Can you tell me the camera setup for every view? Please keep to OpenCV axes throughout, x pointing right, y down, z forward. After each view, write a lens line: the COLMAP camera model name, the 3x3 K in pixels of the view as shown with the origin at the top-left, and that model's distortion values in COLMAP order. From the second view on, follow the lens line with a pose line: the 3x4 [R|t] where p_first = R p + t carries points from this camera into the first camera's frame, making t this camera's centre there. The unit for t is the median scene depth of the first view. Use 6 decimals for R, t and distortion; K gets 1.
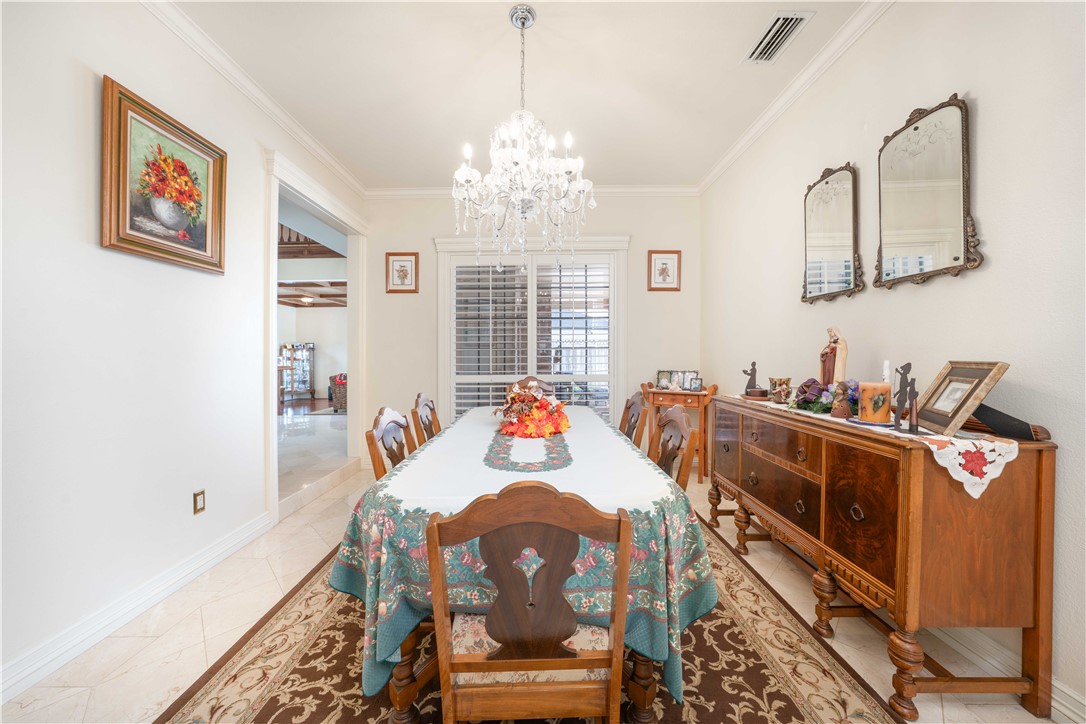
lens RADIAL K [[389.1, 0, 542.4], [0, 389.1, 356.8], [0, 0, 1]] dist [-0.002749, -0.000072]
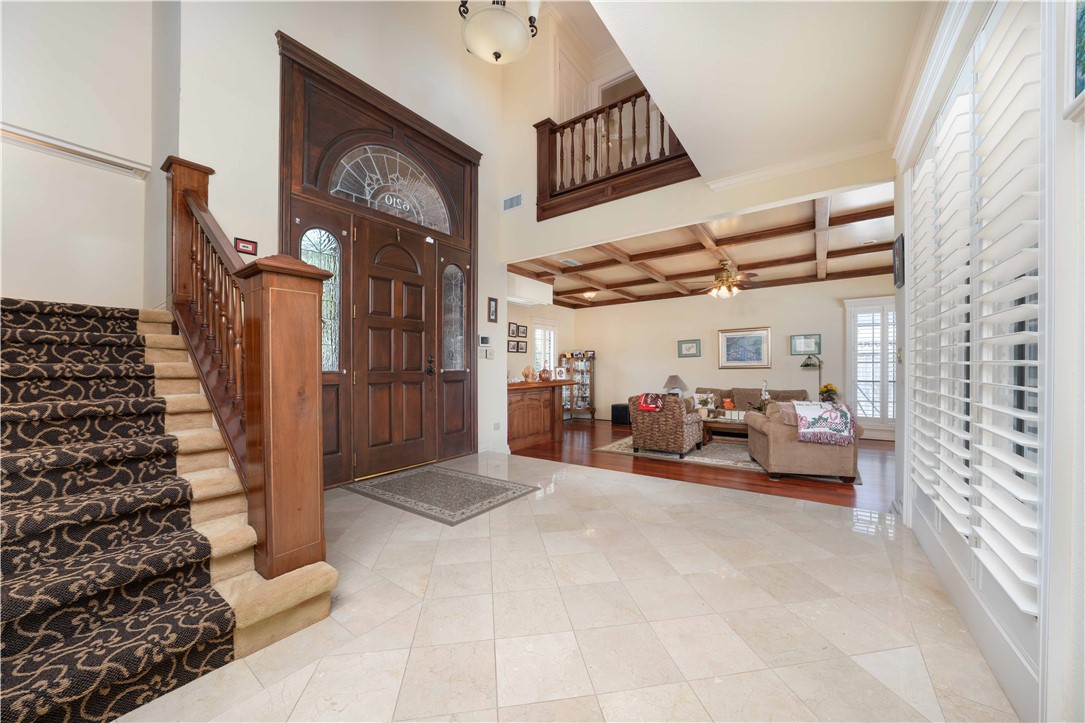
lens RADIAL K [[388.7, 0, 538.7], [0, 388.7, 367.5], [0, 0, 1]] dist [-0.002749, -0.000072]
pose [[0.814251, -0.002592, -0.580507, -0.215868], [0.000948, 0.999995, -0.003136, 0.001828], [0.580512, 0.002003, 0.814249, 0.278792]]
